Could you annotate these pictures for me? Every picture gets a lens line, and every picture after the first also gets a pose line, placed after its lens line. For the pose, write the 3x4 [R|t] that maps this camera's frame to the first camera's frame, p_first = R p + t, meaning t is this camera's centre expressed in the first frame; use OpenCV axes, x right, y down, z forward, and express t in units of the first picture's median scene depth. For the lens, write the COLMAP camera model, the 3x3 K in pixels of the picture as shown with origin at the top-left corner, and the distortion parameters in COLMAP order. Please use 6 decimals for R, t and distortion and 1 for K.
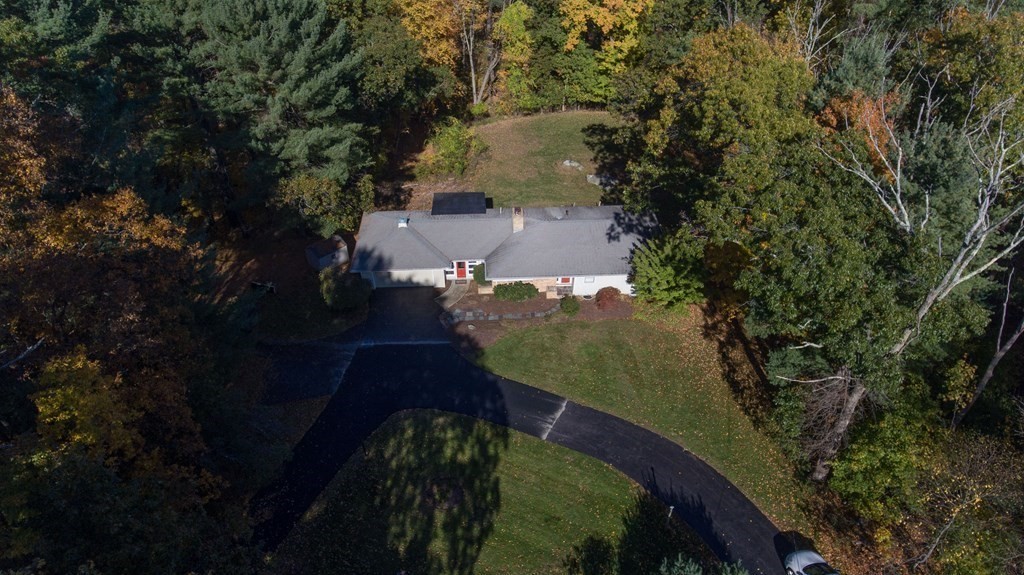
lens RADIAL K [[648.3, 0, 512.2], [0, 648.3, 285.4], [0, 0, 1]] dist [0.000100, 0.002105]
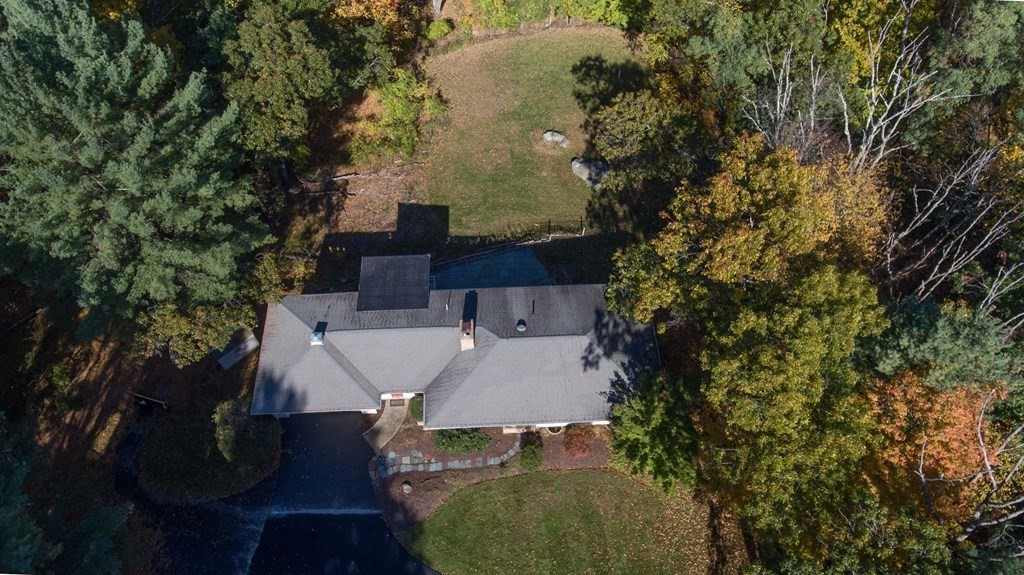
lens RADIAL K [[674.4, 0, 502.2], [0, 674.4, 329.7], [0, 0, 1]] dist [0.008250, 0.000578]
pose [[0.999914, 0.013053, 0.001405, 0.050217], [-0.012740, 0.938875, 0.344023, -0.397365], [0.003171, -0.344011, 0.938960, 0.266067]]
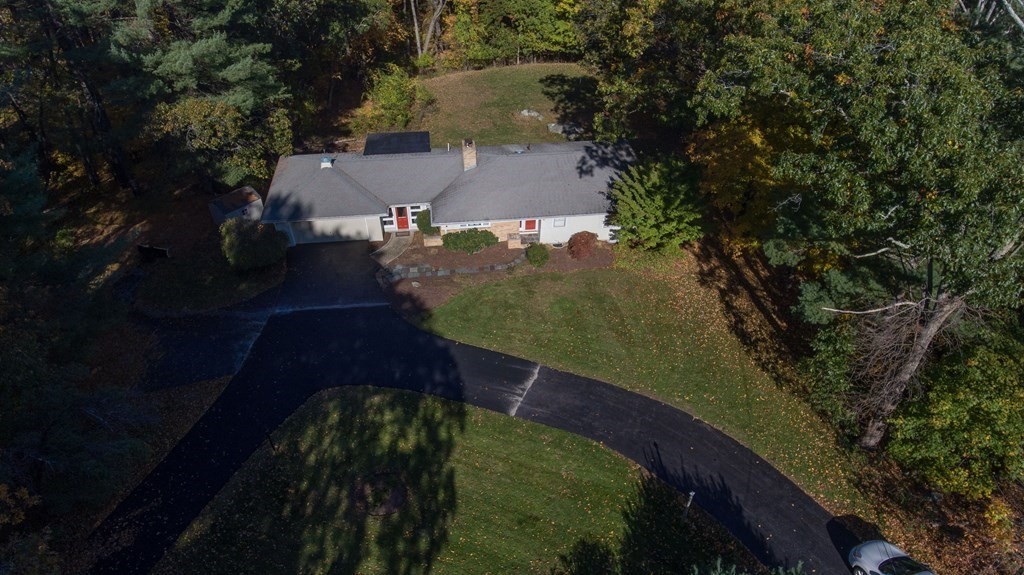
lens RADIAL K [[648.3, 0, 514.6], [0, 648.3, 284.8], [0, 0, 1]] dist [0.000100, 0.002105]
pose [[0.997125, -0.042997, 0.062392, 0.008320], [0.042598, 0.999063, 0.007705, 0.061332], [-0.062665, -0.005025, 0.998022, 0.187130]]
